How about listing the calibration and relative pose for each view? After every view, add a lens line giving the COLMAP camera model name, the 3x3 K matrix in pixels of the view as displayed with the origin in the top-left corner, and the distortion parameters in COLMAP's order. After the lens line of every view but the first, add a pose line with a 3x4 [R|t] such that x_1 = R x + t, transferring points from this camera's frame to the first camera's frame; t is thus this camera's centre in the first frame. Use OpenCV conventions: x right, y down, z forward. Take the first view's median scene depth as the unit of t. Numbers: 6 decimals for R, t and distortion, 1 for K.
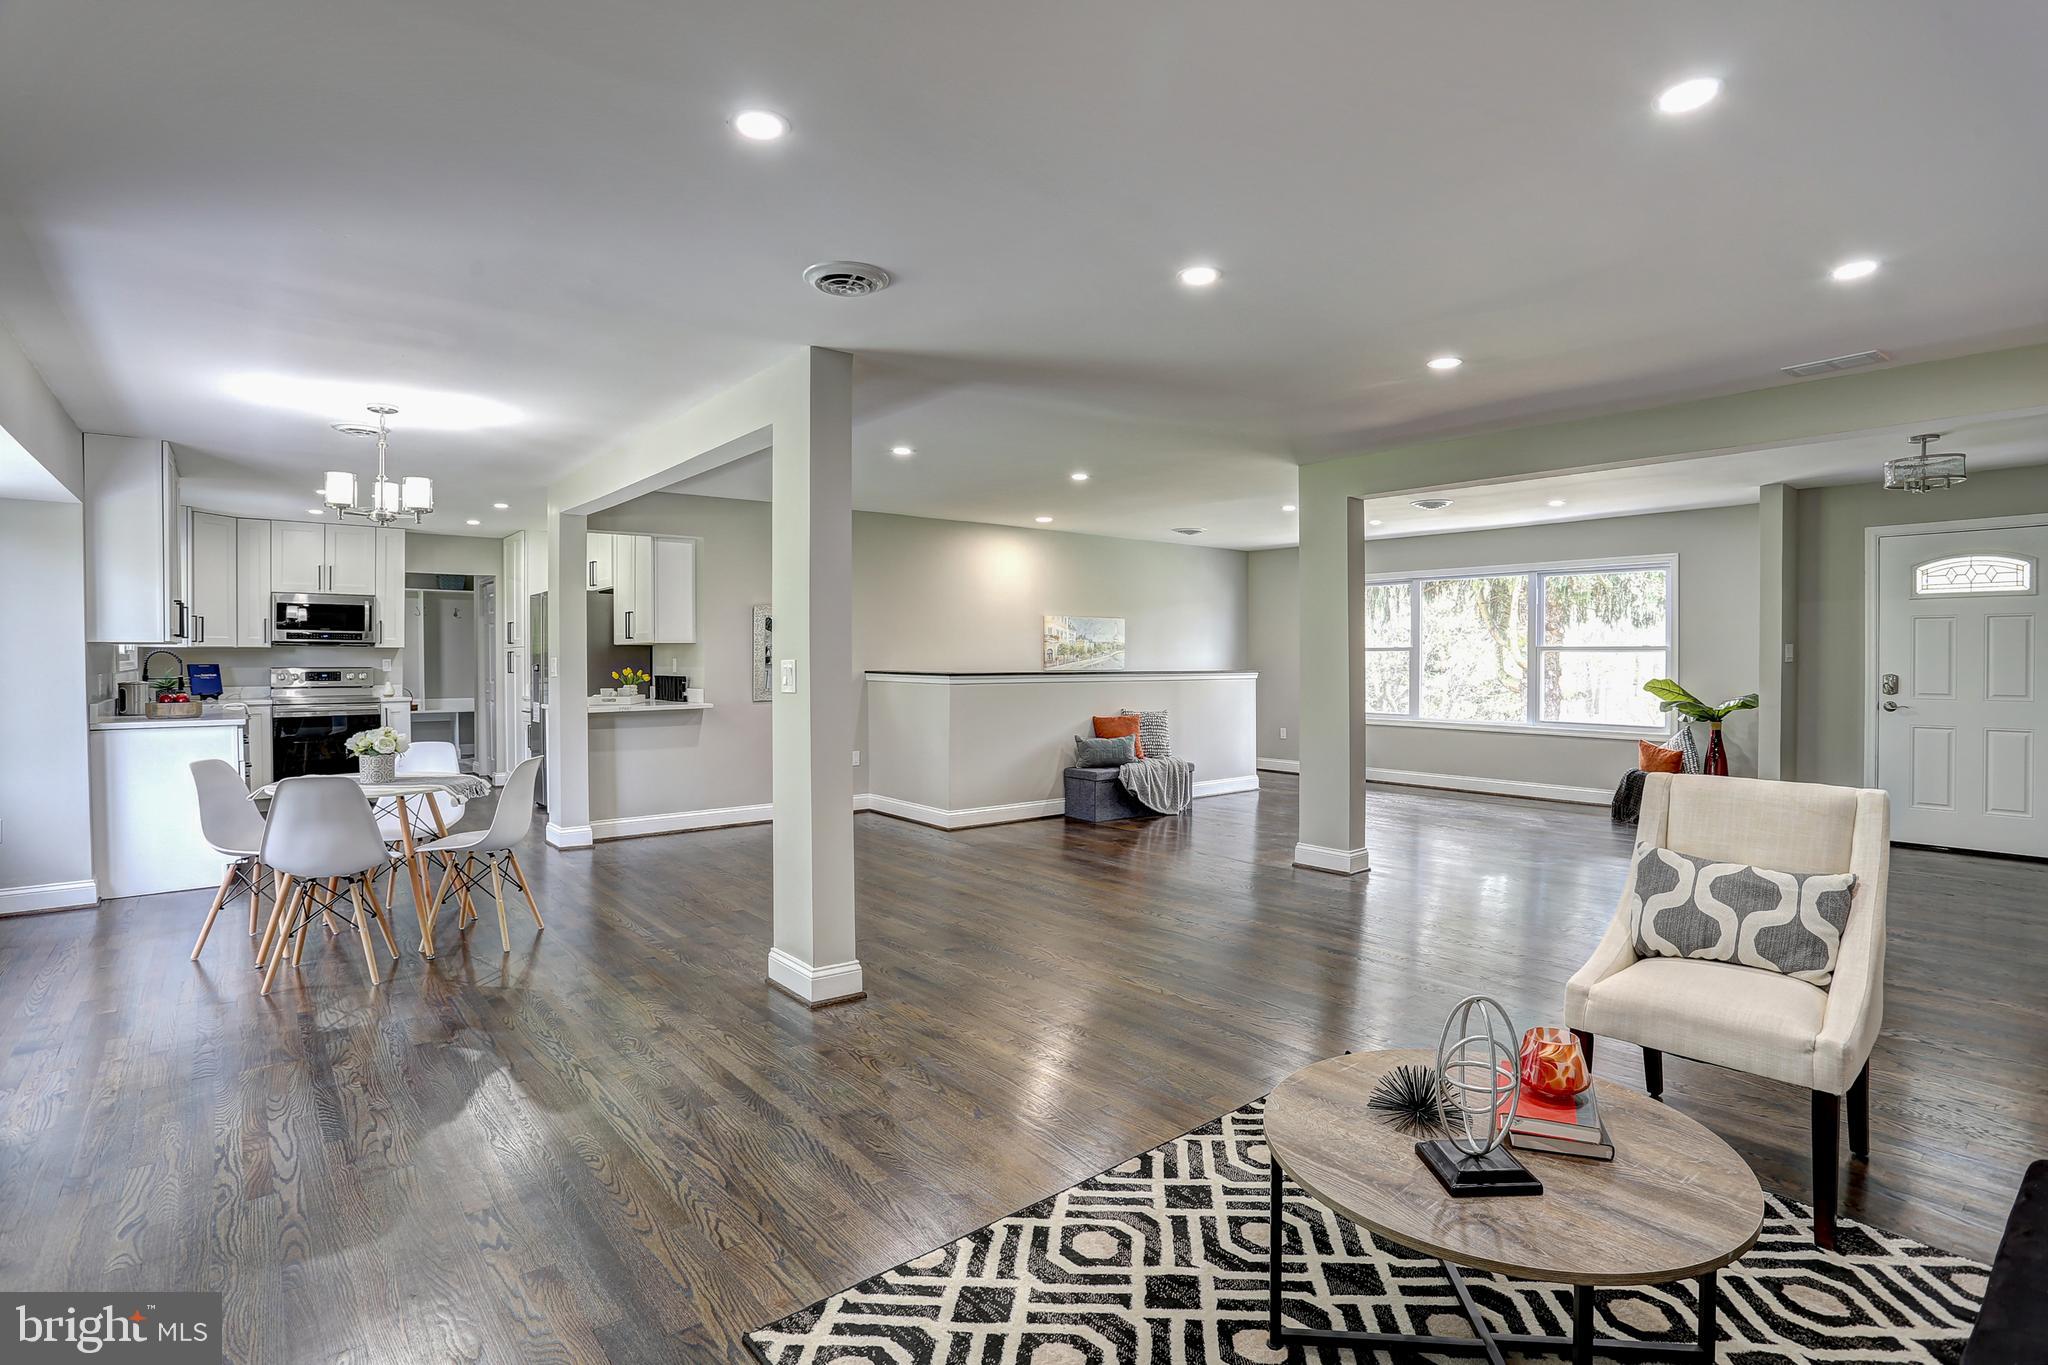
lens RADIAL K [[1017.4, 0, 1042.6], [0, 1017.4, 671.6], [0, 0, 1]] dist [-0.041304, 0.006423]
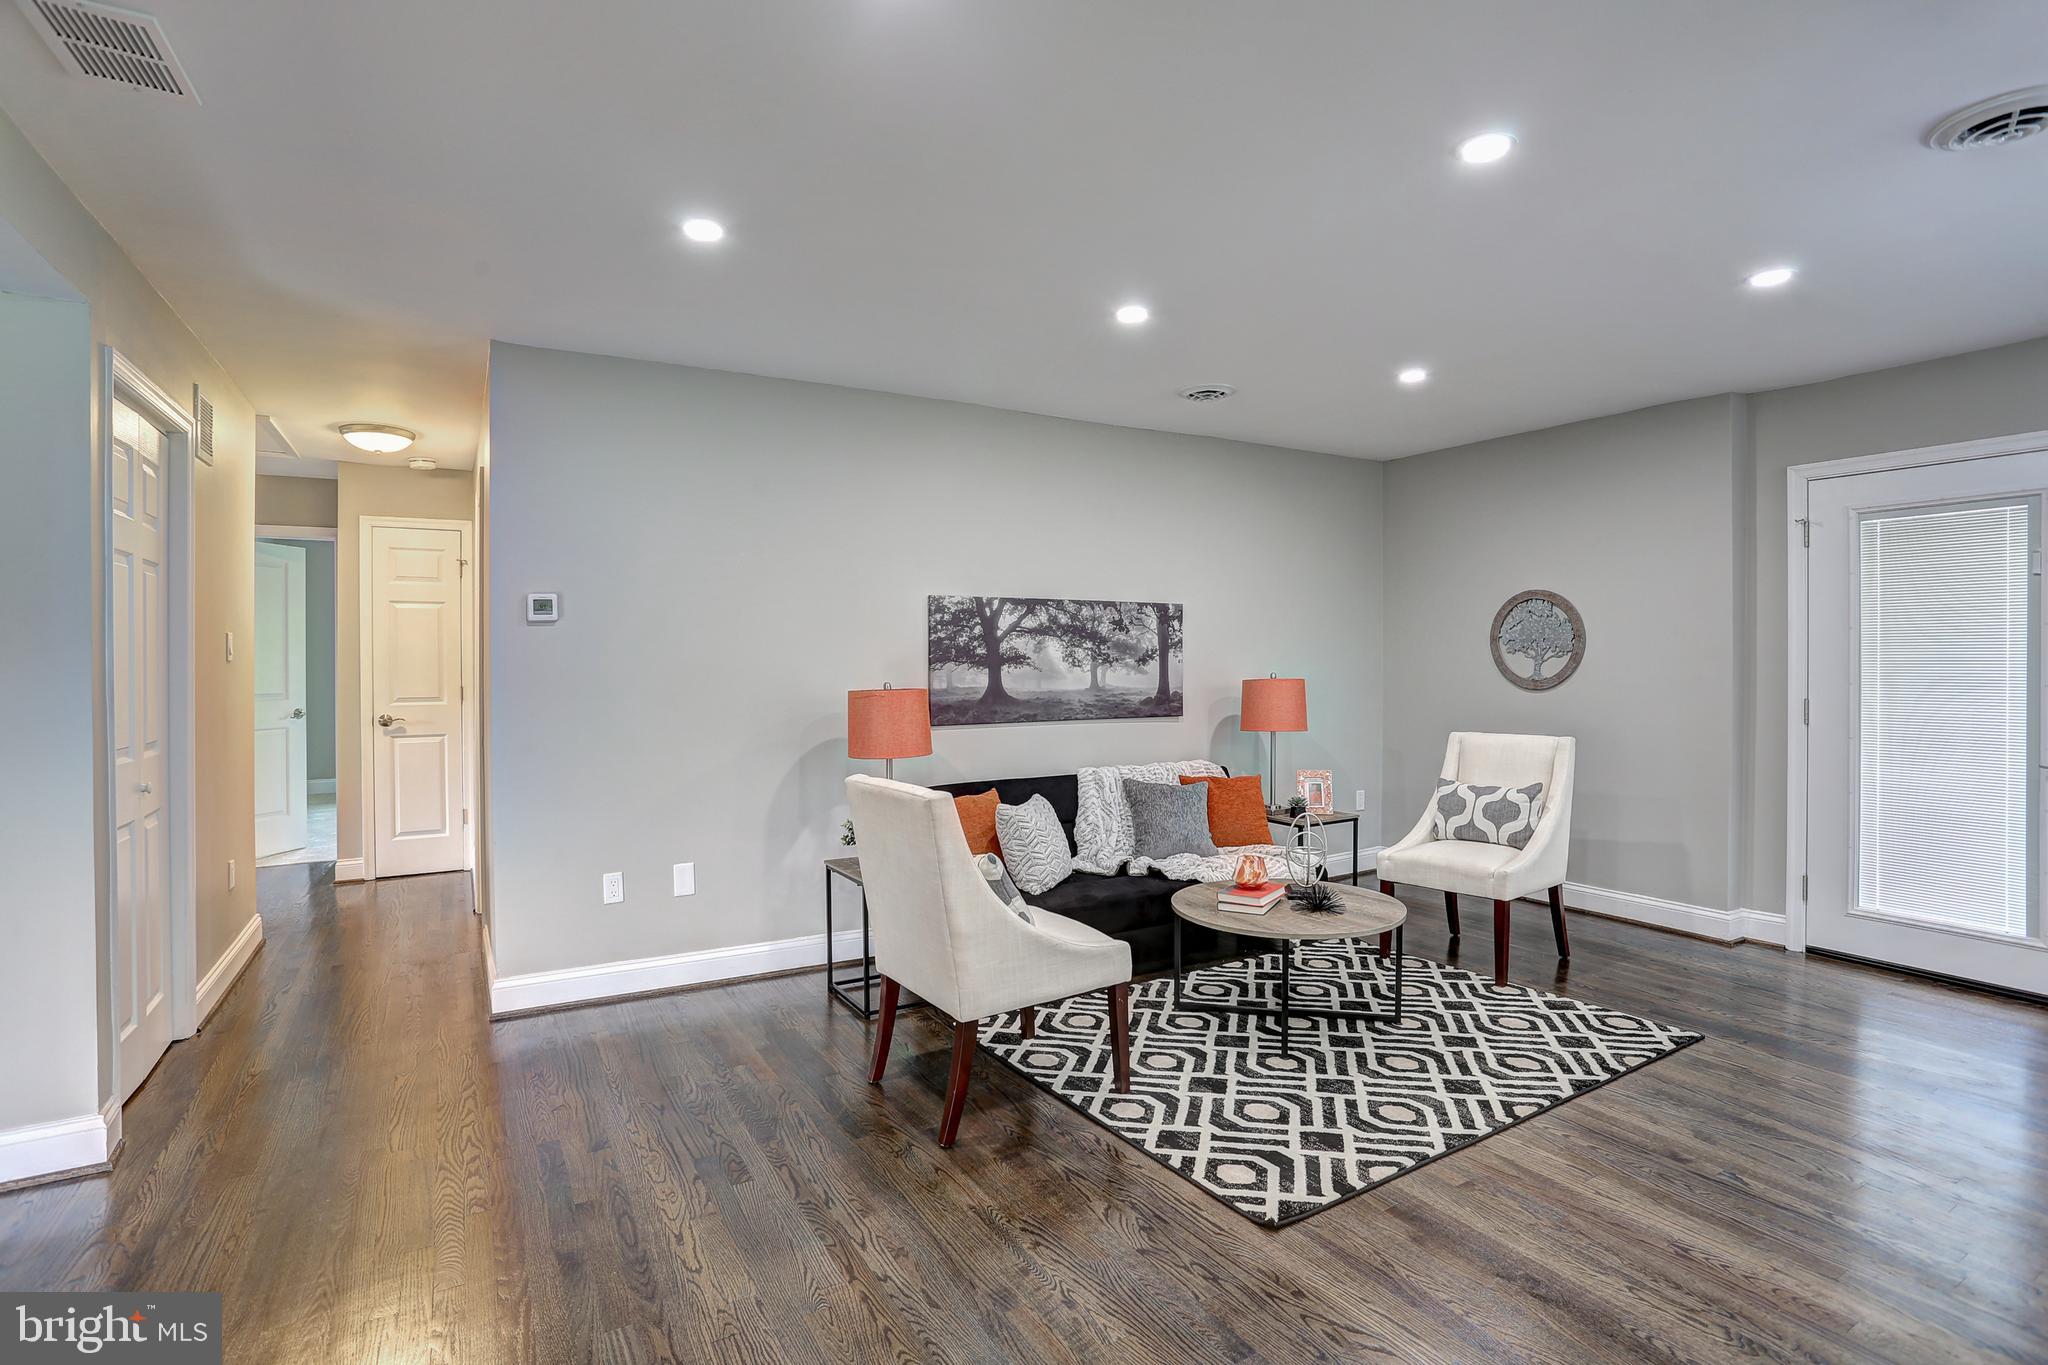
lens RADIAL K [[1017.4, 0, 1051.0], [0, 1017.4, 666.0], [0, 0, 1]] dist [-0.041304, 0.006423]
pose [[-0.990323, 0.003483, 0.138740, 0.468303], [0.007087, 0.999650, 0.025487, -0.039624], [-0.138603, 0.026224, -0.990001, 2.243315]]
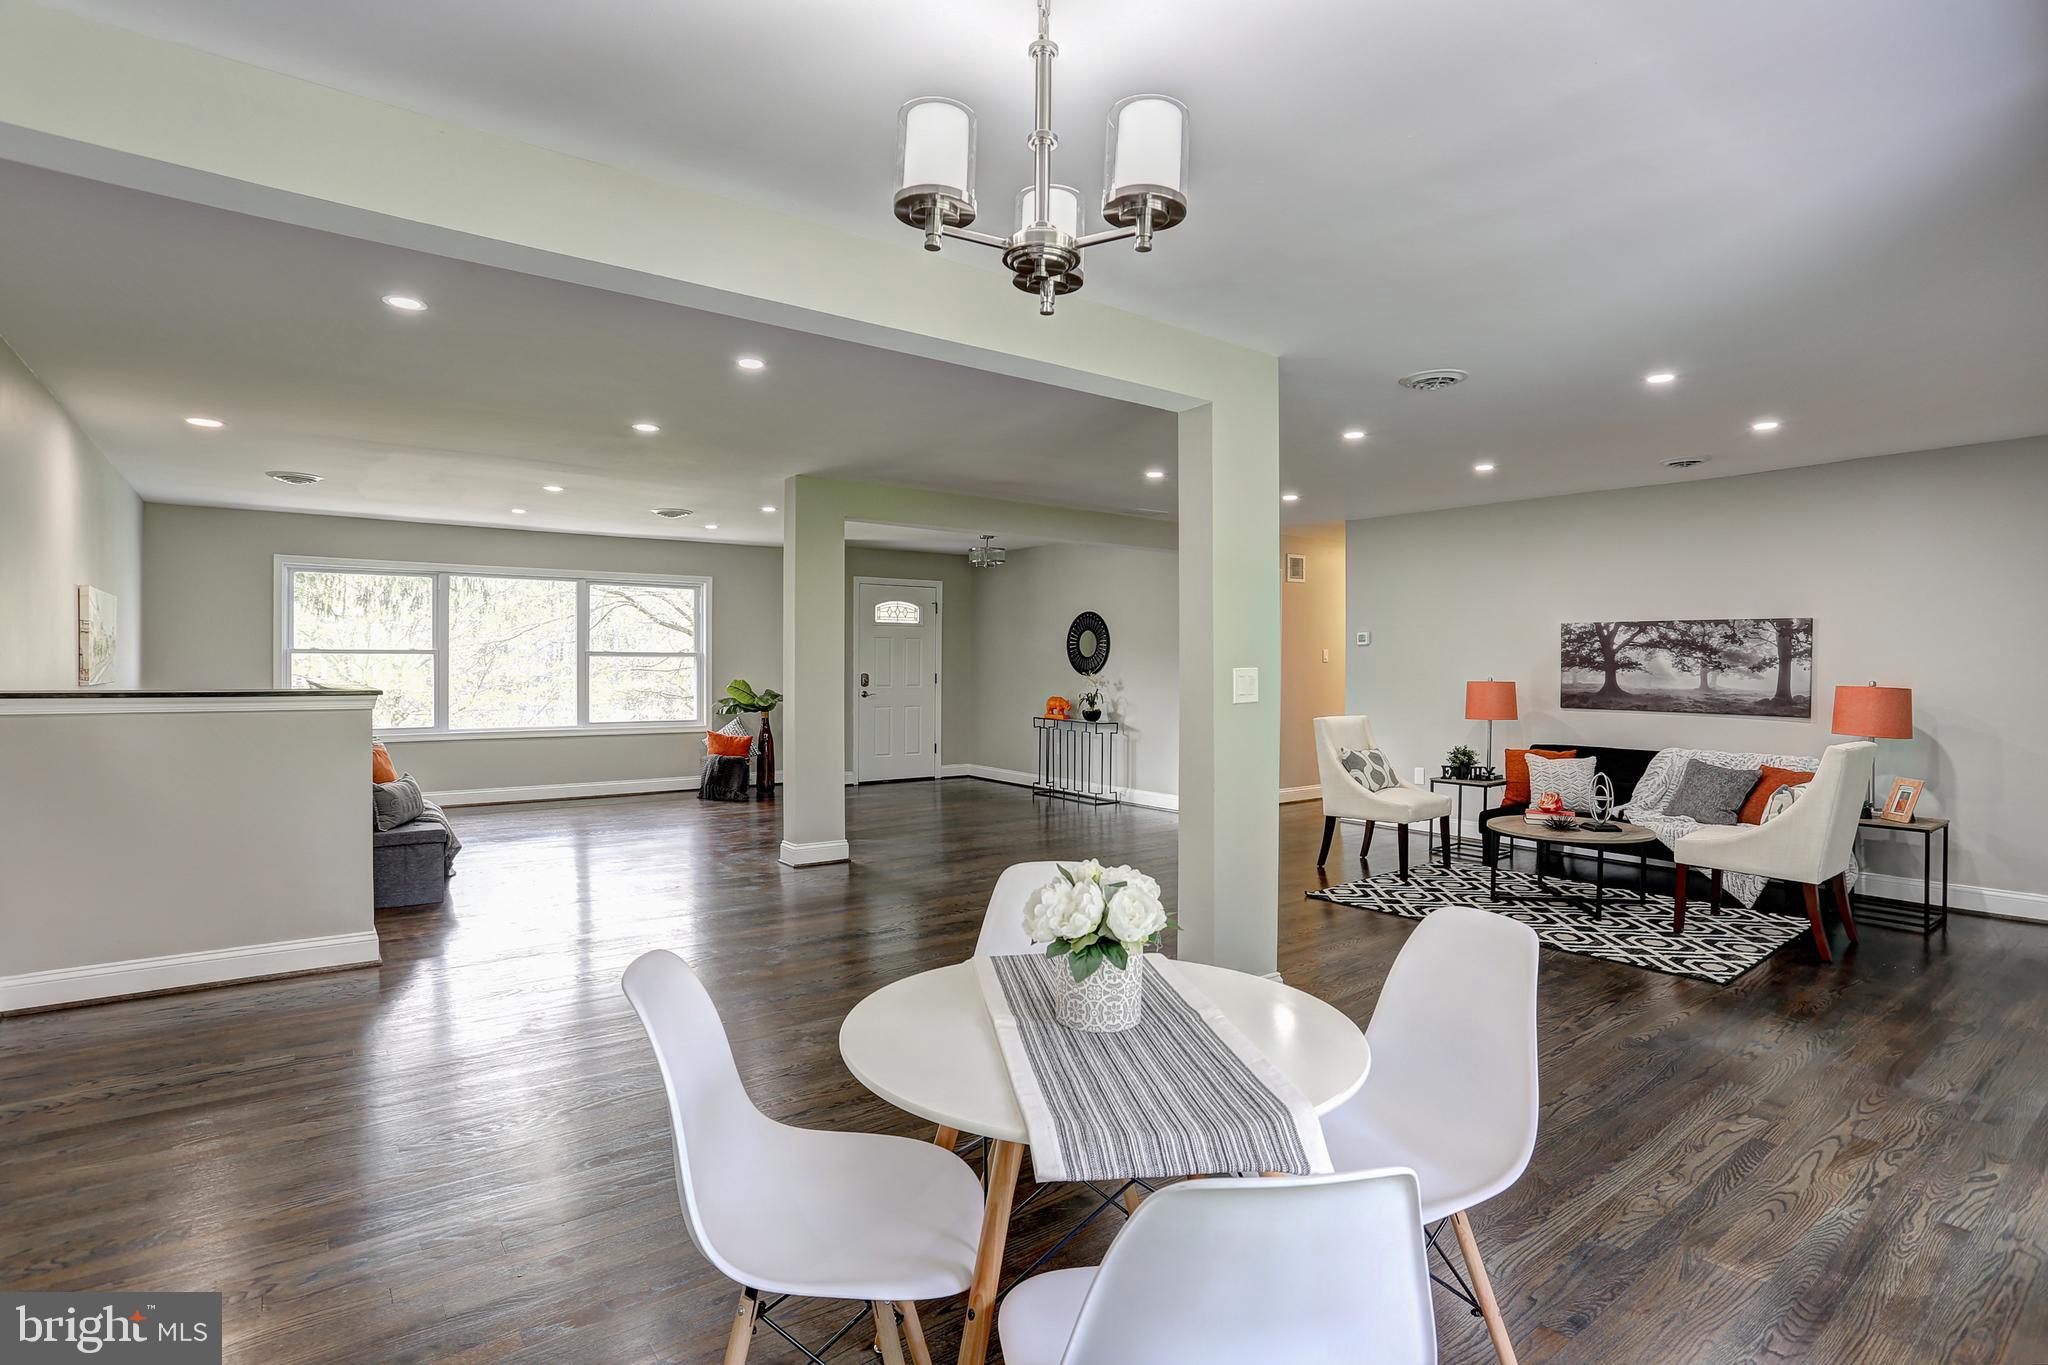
lens RADIAL K [[1017.4, 0, 1000.1], [0, 1017.4, 667.6], [0, 0, 1]] dist [-0.041304, 0.006423]
pose [[0.041644, -0.006831, 0.999109, -1.931268], [0.012331, 0.999904, 0.006322, -0.034838], [-0.999056, 0.012056, 0.041724, 1.911498]]
